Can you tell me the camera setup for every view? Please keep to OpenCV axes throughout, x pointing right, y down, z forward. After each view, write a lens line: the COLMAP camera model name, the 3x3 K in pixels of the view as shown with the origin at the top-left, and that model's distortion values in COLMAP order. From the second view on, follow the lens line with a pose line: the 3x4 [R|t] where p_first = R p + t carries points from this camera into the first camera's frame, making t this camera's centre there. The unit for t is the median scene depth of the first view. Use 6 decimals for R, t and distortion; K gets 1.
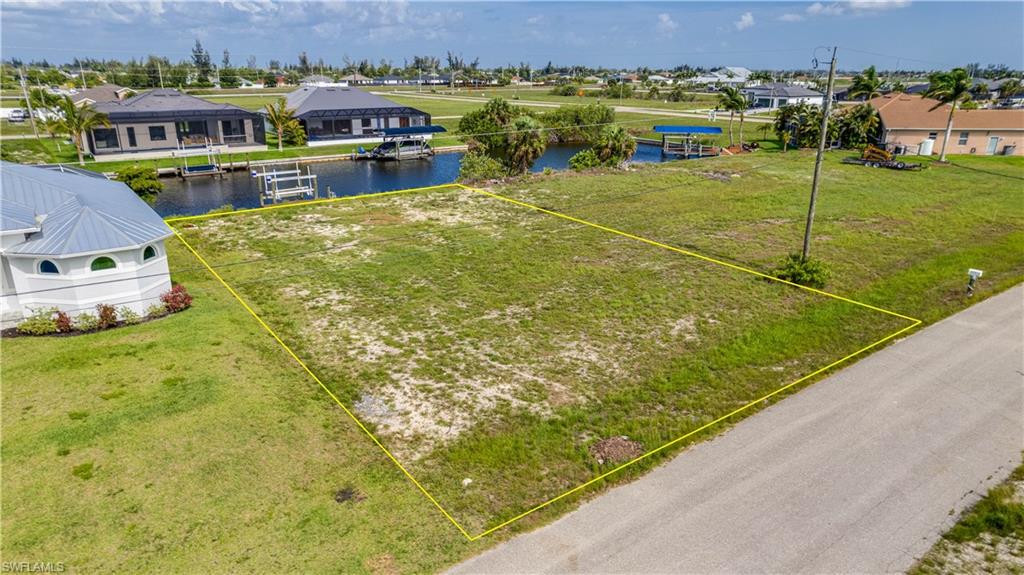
lens RADIAL K [[659.5, 0, 508.3], [0, 659.5, 290.9], [0, 0, 1]] dist [-0.039736, 0.052363]
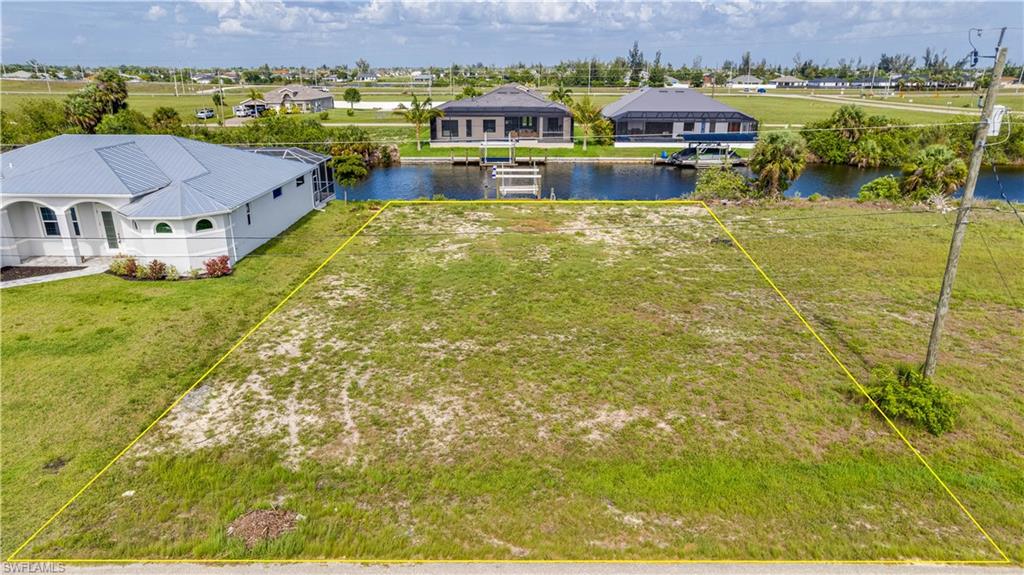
lens RADIAL K [[659.5, 0, 508.3], [0, 659.5, 290.9], [0, 0, 1]] dist [-0.039736, 0.052363]
pose [[0.799637, 0.190423, -0.569491, 0.324519], [-0.190561, 0.979836, 0.060059, -0.063356], [0.569445, 0.060497, 0.819800, 0.183913]]
